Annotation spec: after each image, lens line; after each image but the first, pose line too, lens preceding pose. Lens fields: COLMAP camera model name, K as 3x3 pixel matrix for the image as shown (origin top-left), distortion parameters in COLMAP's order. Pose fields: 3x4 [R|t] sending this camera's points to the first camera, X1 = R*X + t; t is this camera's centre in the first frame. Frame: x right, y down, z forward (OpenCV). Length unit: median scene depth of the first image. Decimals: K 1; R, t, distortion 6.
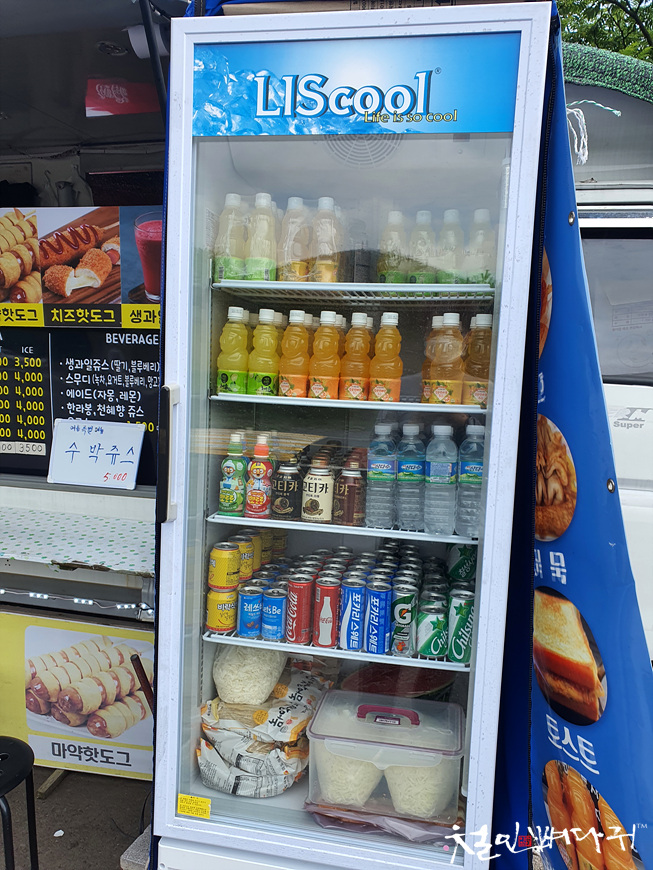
lens RADIAL K [[665.1, 0, 328.5], [0, 665.1, 432.6], [0, 0, 1]] dist [-0.005354, -0.011675]
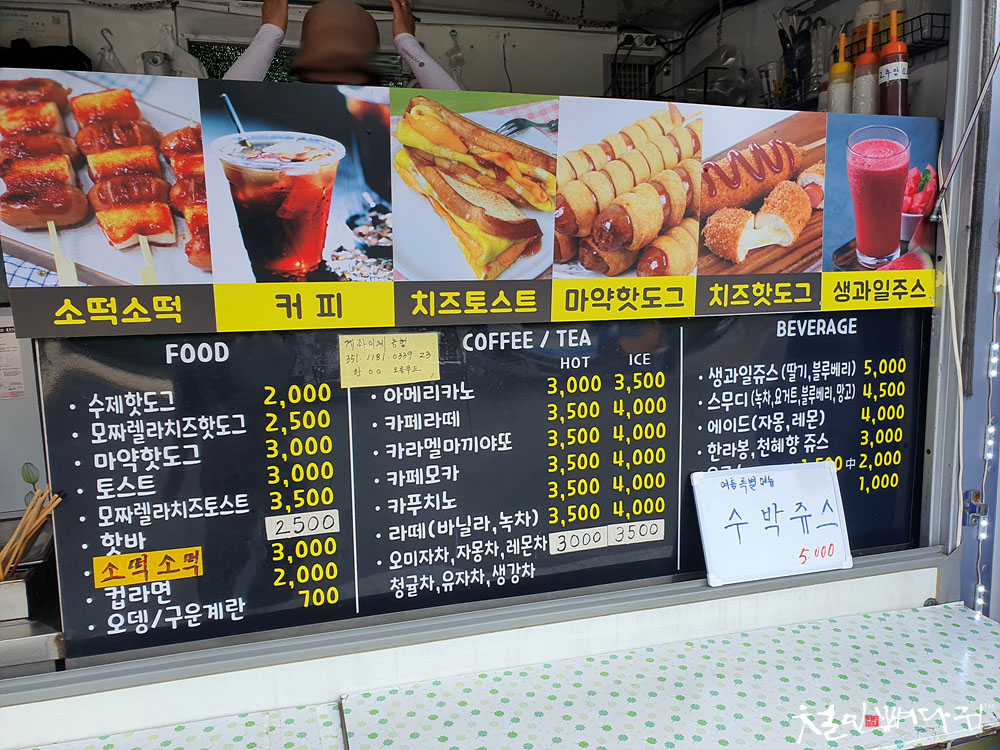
lens RADIAL K [[764.5, 0, 500.0], [0, 764.5, 379.6], [0, 0, 1]] dist [-0.005354, -0.011675]
pose [[0.877706, -0.103655, 0.467854, -0.889304], [0.104580, 0.994225, 0.024081, -0.140029], [-0.467648, 0.027792, 0.883478, 0.508552]]
